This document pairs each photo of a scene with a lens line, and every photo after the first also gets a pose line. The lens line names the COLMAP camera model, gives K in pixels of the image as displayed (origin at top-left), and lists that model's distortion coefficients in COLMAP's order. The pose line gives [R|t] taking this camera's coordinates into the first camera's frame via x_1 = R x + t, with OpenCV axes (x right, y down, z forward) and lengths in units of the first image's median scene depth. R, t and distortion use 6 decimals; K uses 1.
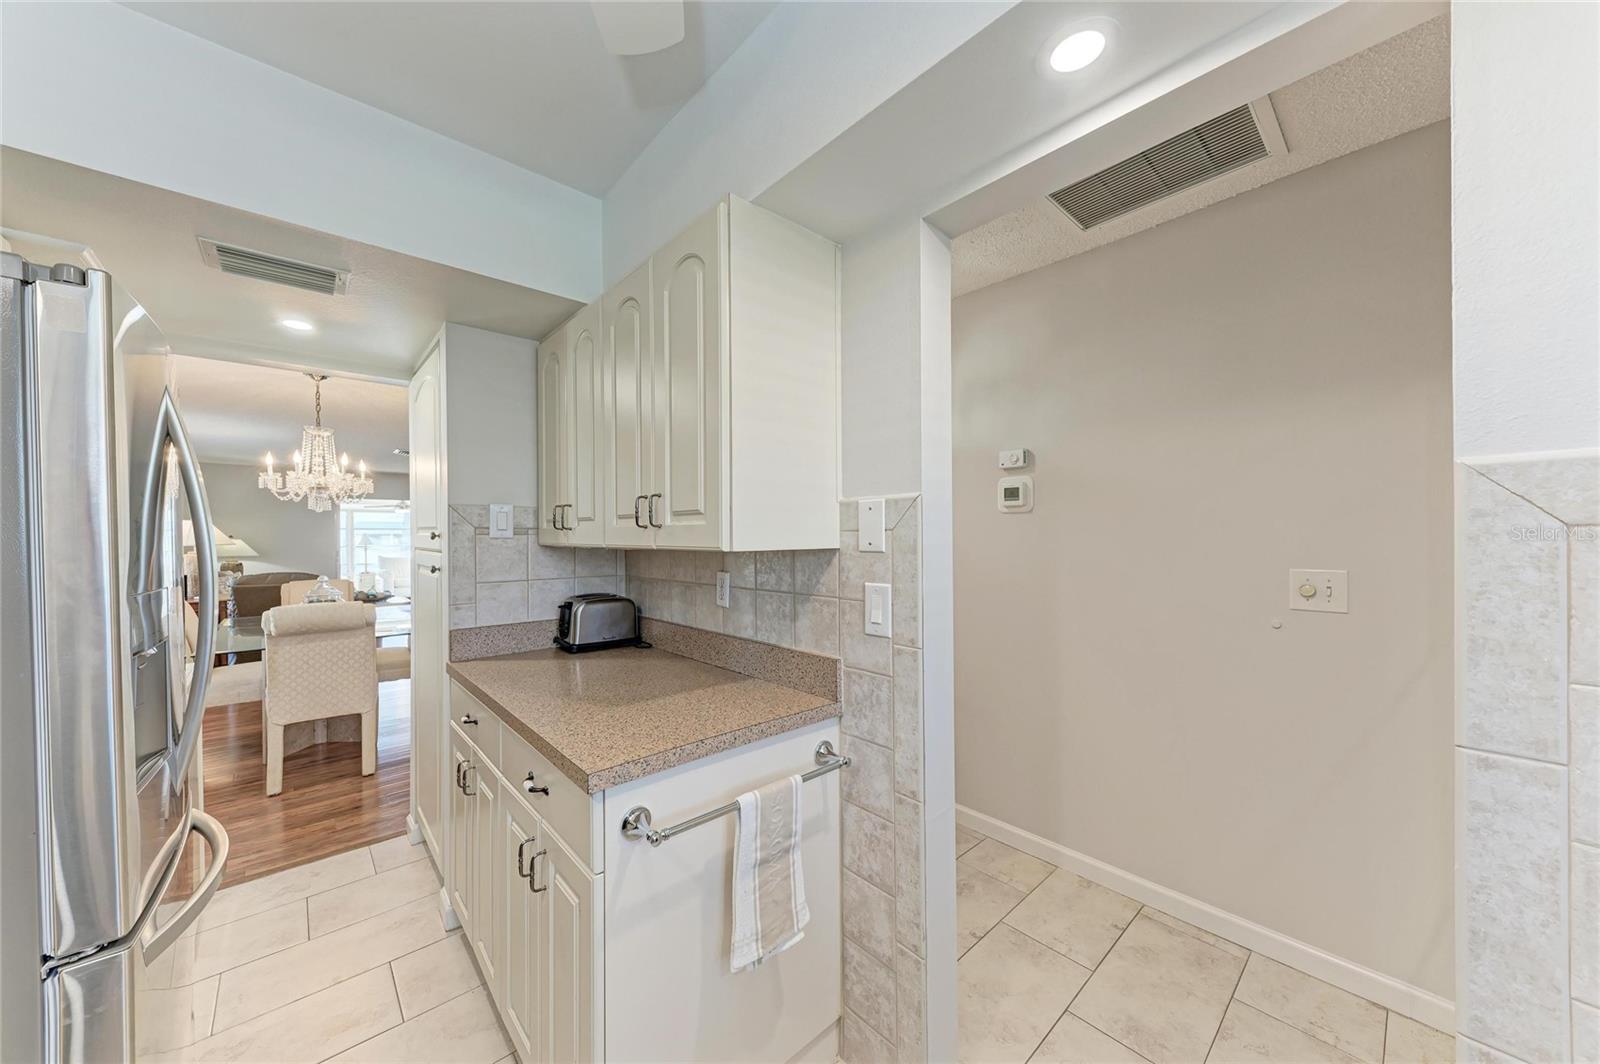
lens RADIAL K [[556.1, 0, 802.3], [0, 556.1, 534.3], [0, 0, 1]] dist [0.001873, -0.000663]
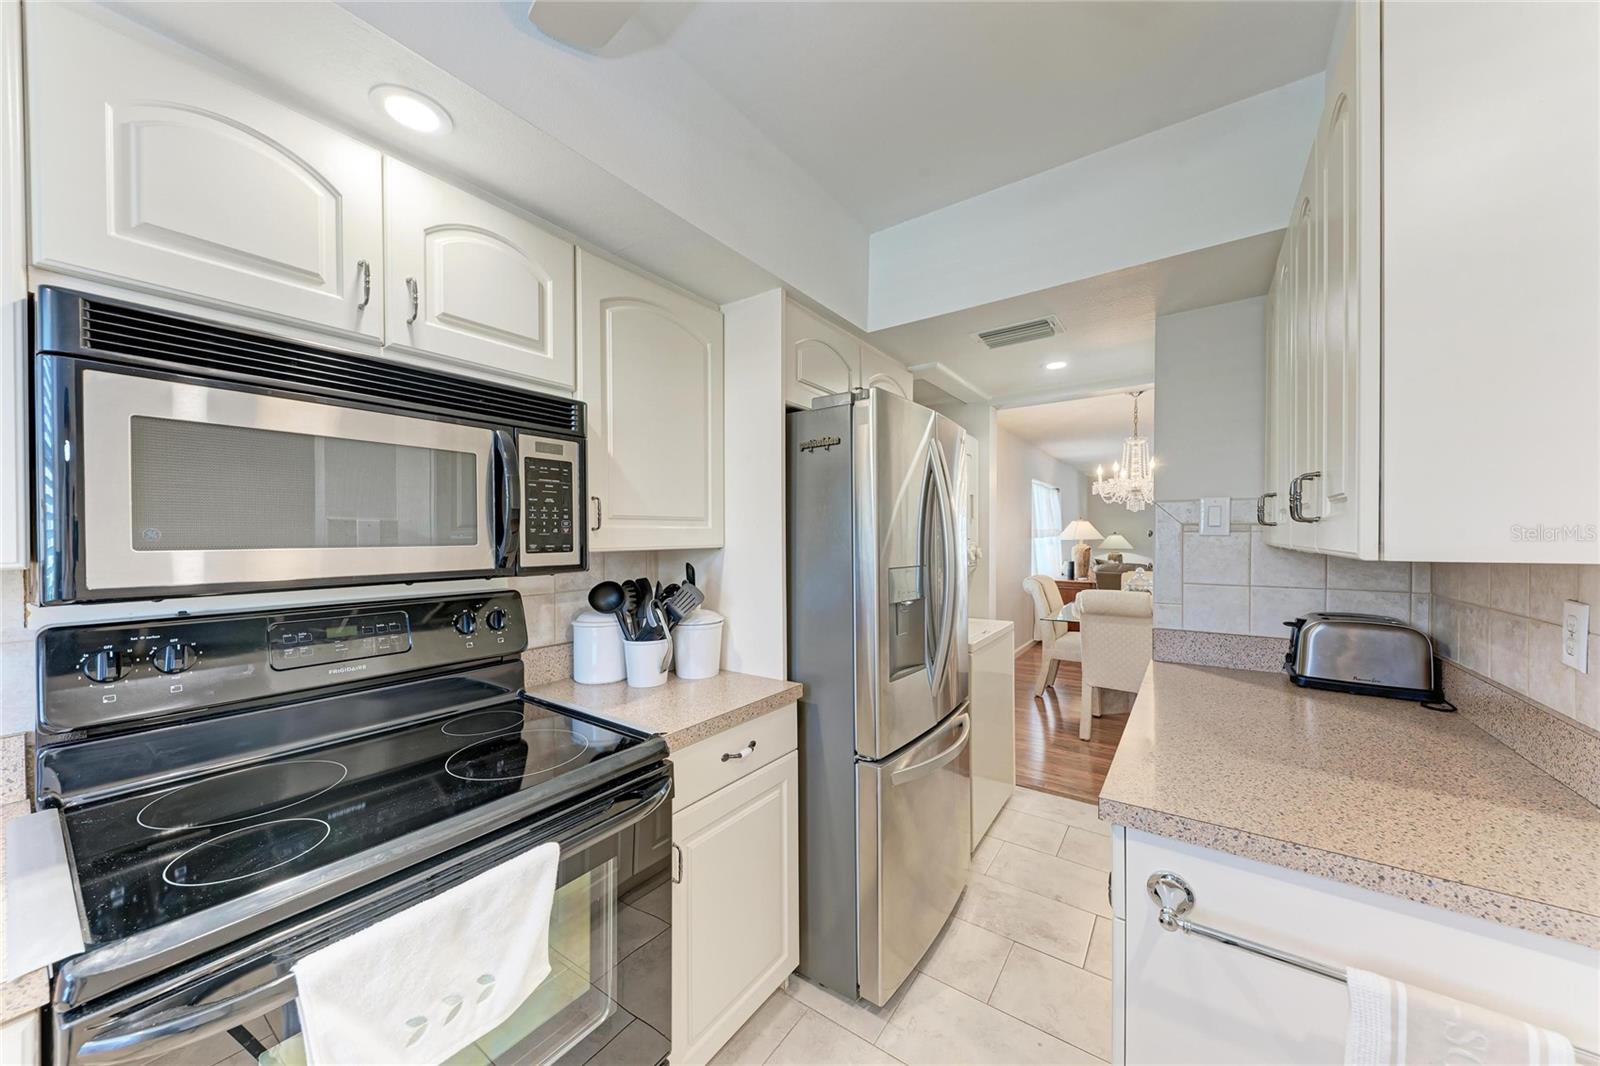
lens RADIAL K [[556.1, 0, 797.6], [0, 556.1, 538.6], [0, 0, 1]] dist [0.001873, -0.000663]
pose [[0.206065, 0.008550, -0.978501, 0.191405], [0.006746, 0.999926, 0.010158, -0.002186], [0.978515, -0.008694, 0.205992, 0.159730]]
